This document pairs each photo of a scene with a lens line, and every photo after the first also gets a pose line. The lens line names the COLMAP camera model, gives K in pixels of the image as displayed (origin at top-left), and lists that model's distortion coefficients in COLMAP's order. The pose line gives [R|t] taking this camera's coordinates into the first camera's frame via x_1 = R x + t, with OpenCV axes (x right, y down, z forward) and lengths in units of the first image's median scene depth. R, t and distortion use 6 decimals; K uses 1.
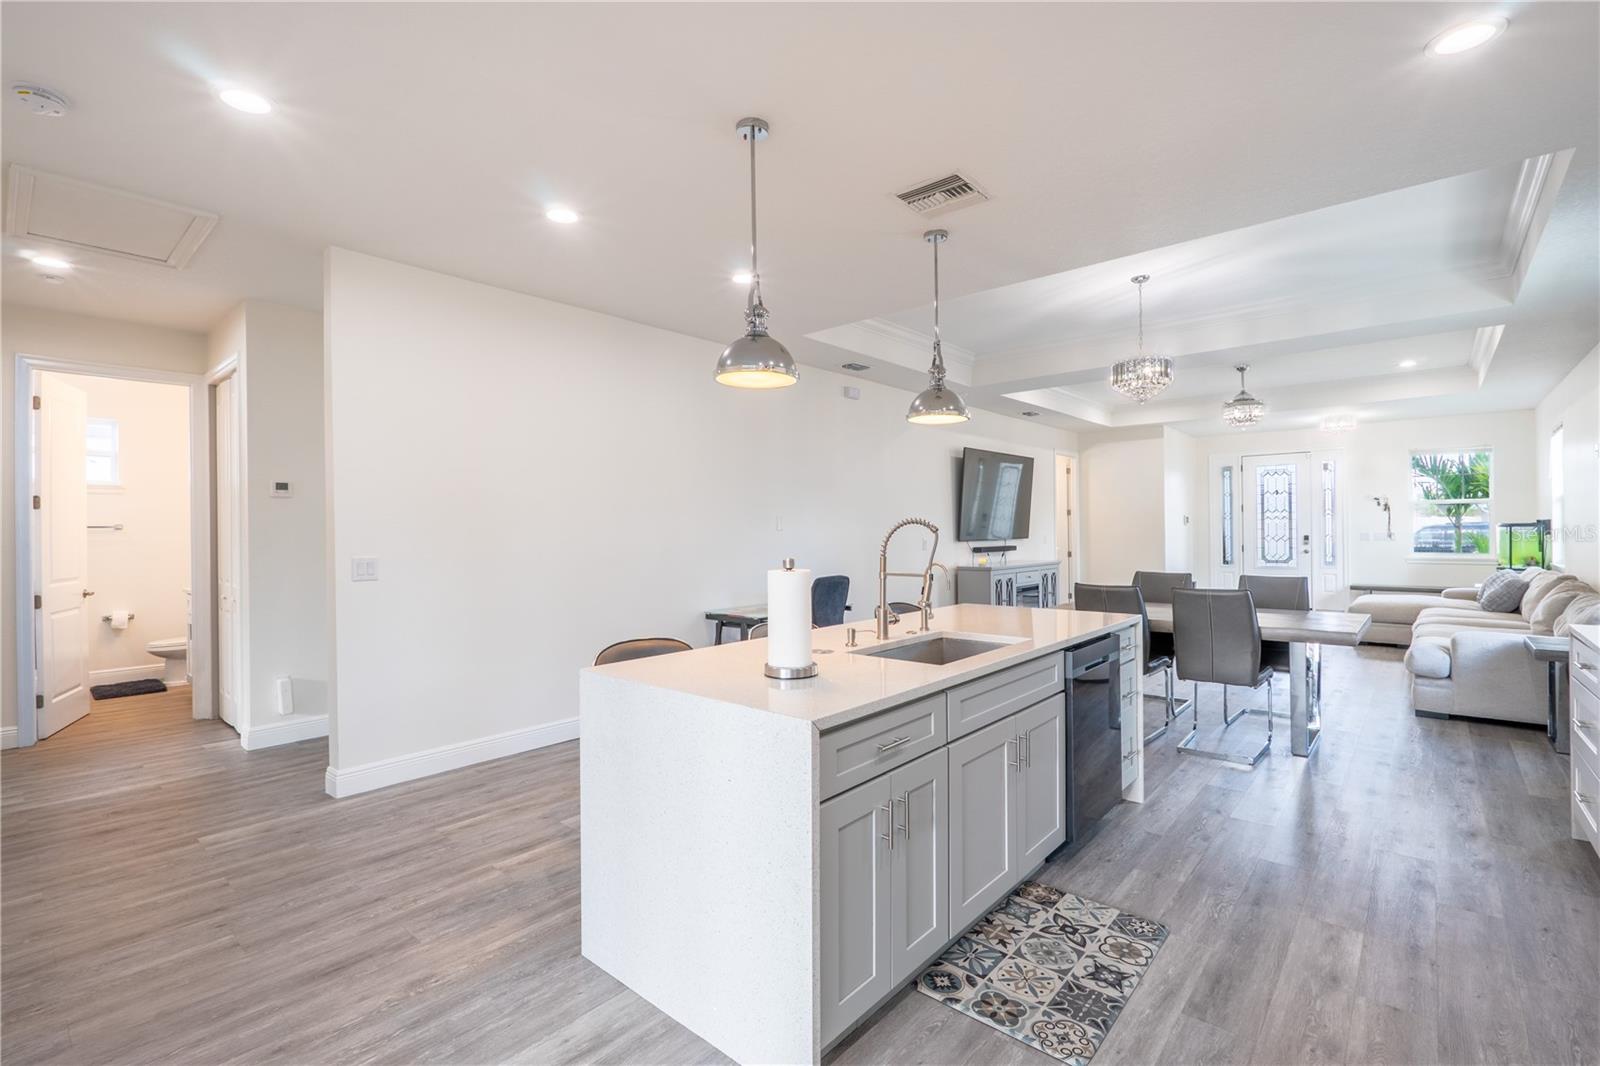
lens RADIAL K [[732.3, 0, 802.8], [0, 732.3, 531.9], [0, 0, 1]] dist [-0.004206, 0.000370]
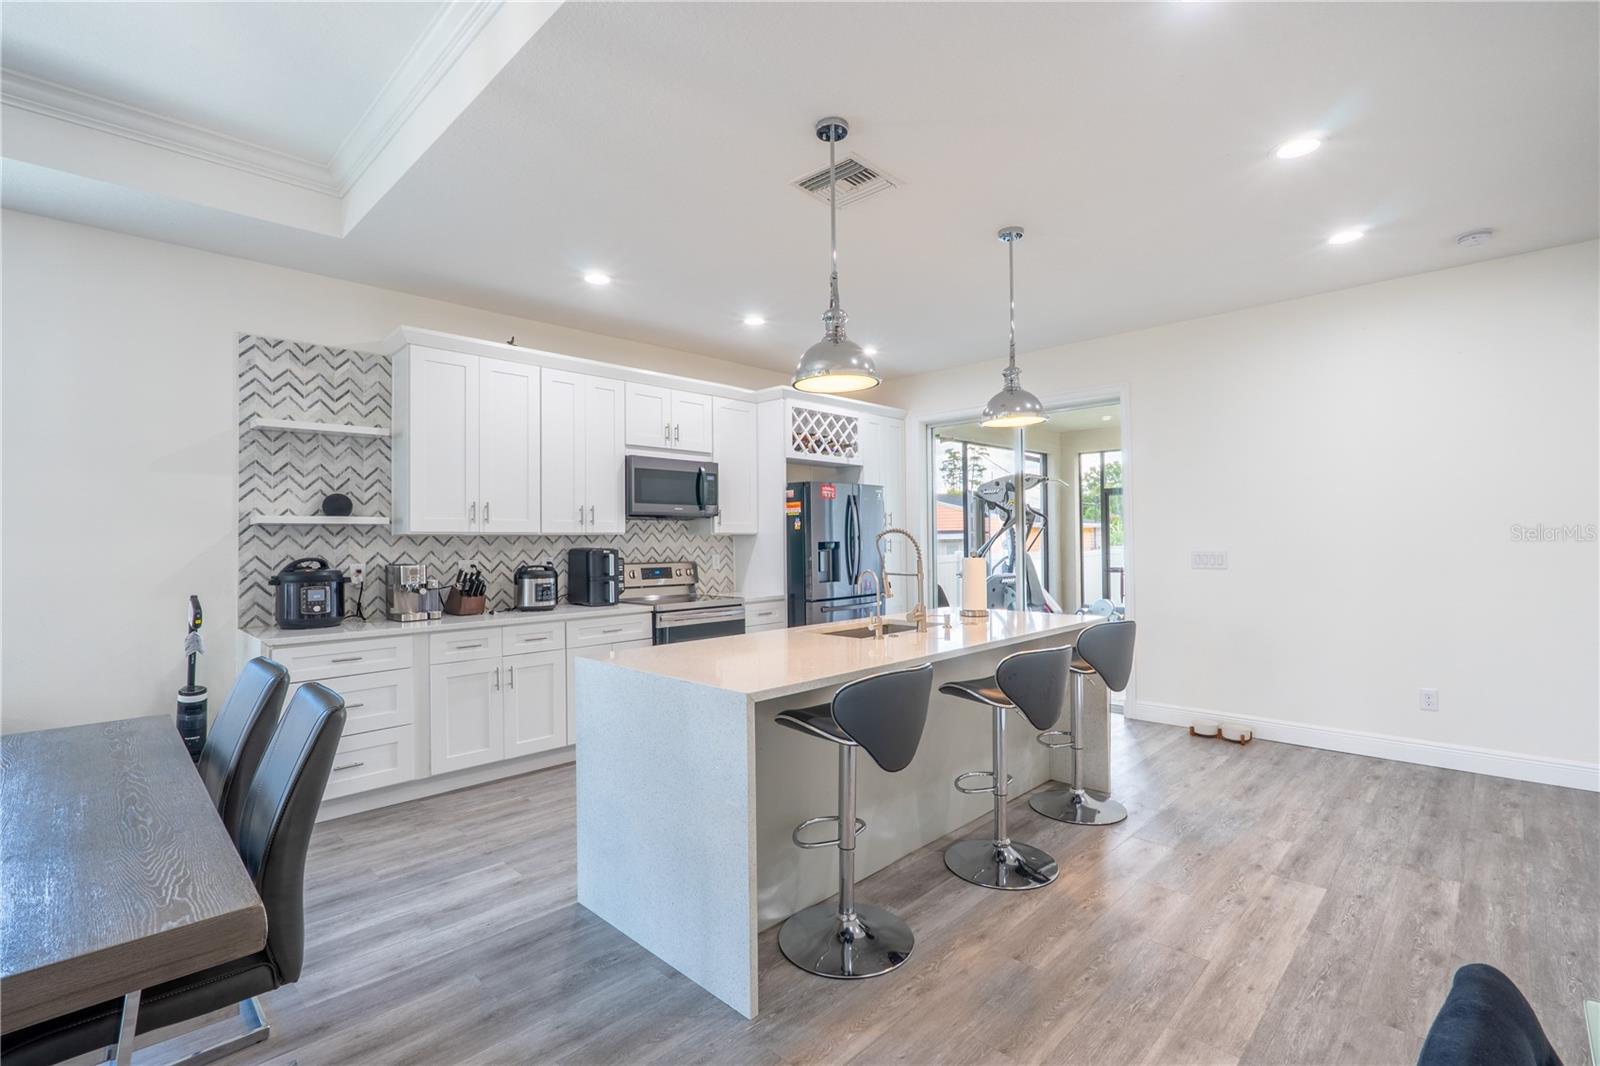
lens RADIAL K [[732.3, 0, 805.7], [0, 732.3, 524.3], [0, 0, 1]] dist [-0.004206, 0.000370]
pose [[-0.997972, 0.020557, 0.060250, 0.217021], [0.019361, 0.999605, -0.020362, -0.002483], [-0.060645, -0.019154, -0.997976, 2.157311]]
